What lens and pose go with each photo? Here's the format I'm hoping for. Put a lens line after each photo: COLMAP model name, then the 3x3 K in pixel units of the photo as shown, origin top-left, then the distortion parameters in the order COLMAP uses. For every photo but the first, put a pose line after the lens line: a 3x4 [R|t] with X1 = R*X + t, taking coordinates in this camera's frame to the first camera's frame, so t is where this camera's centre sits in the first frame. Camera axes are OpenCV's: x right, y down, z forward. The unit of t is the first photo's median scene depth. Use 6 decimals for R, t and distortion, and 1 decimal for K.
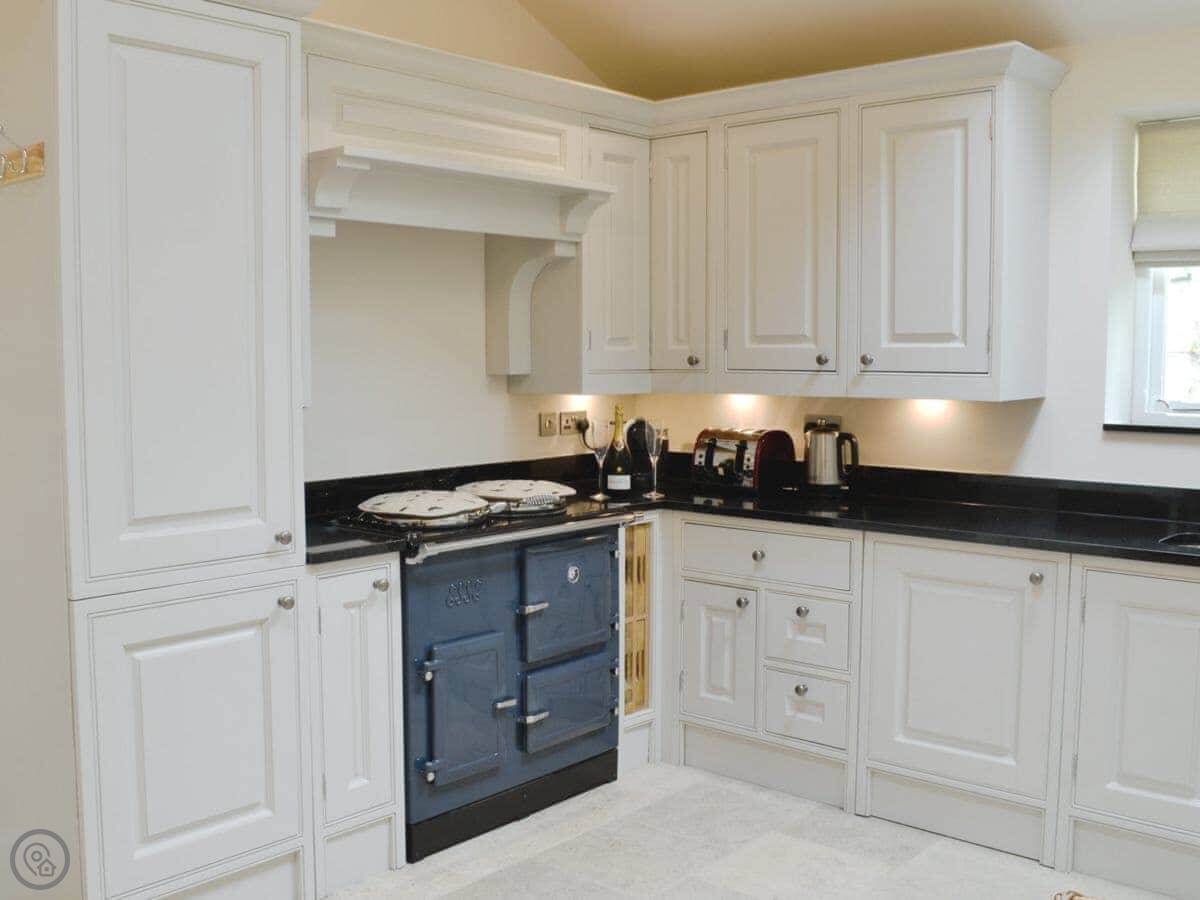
lens RADIAL K [[1146.7, 0, 600.0], [0, 1146.7, 450.0], [0, 0, 1]] dist [-0.070138, -0.007824]
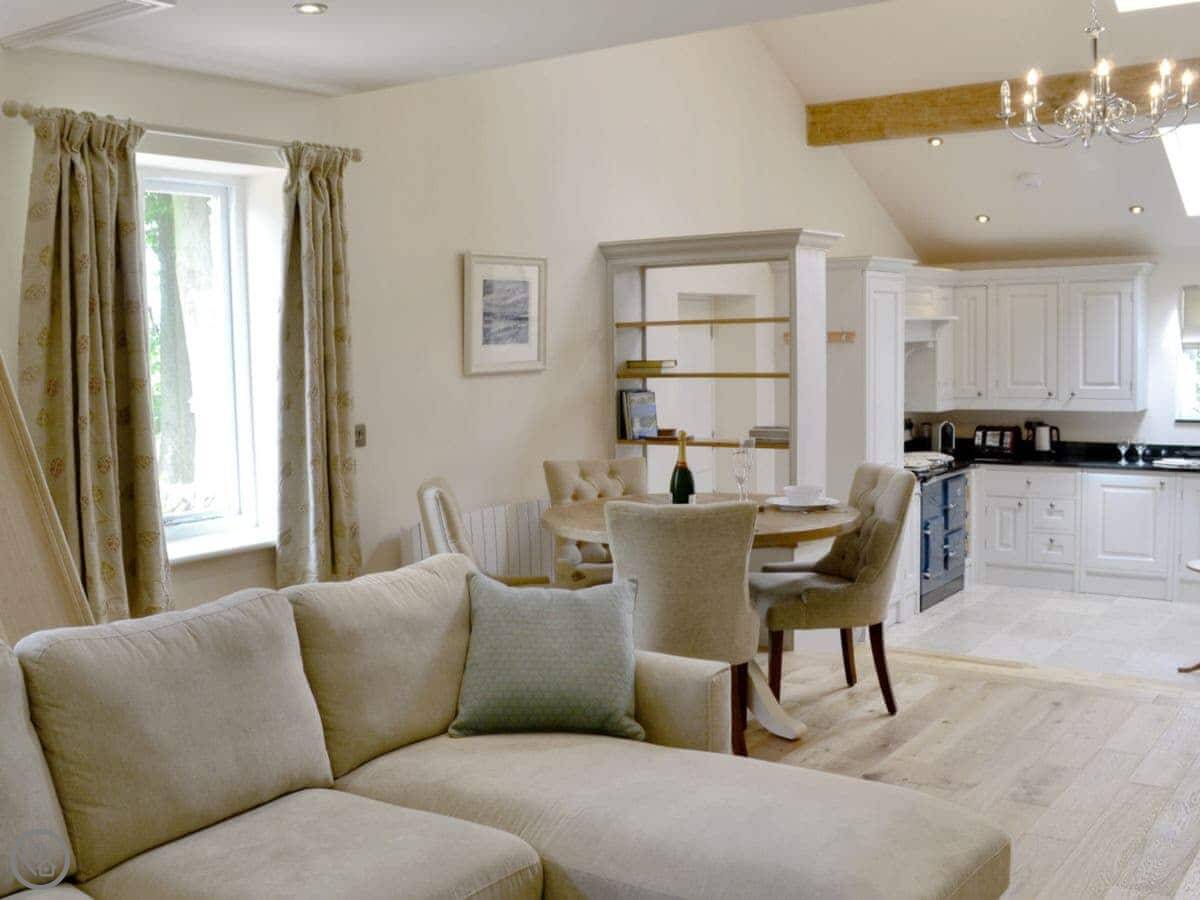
lens RADIAL K [[1146.7, 0, 600.0], [0, 1146.7, 450.0], [0, 0, 1]] dist [-0.070138, -0.007824]
pose [[0.995059, -0.031834, 0.094040, -0.889350], [0.031015, 0.999467, 0.010157, -0.019193], [-0.094313, -0.007190, 0.995517, -1.114041]]
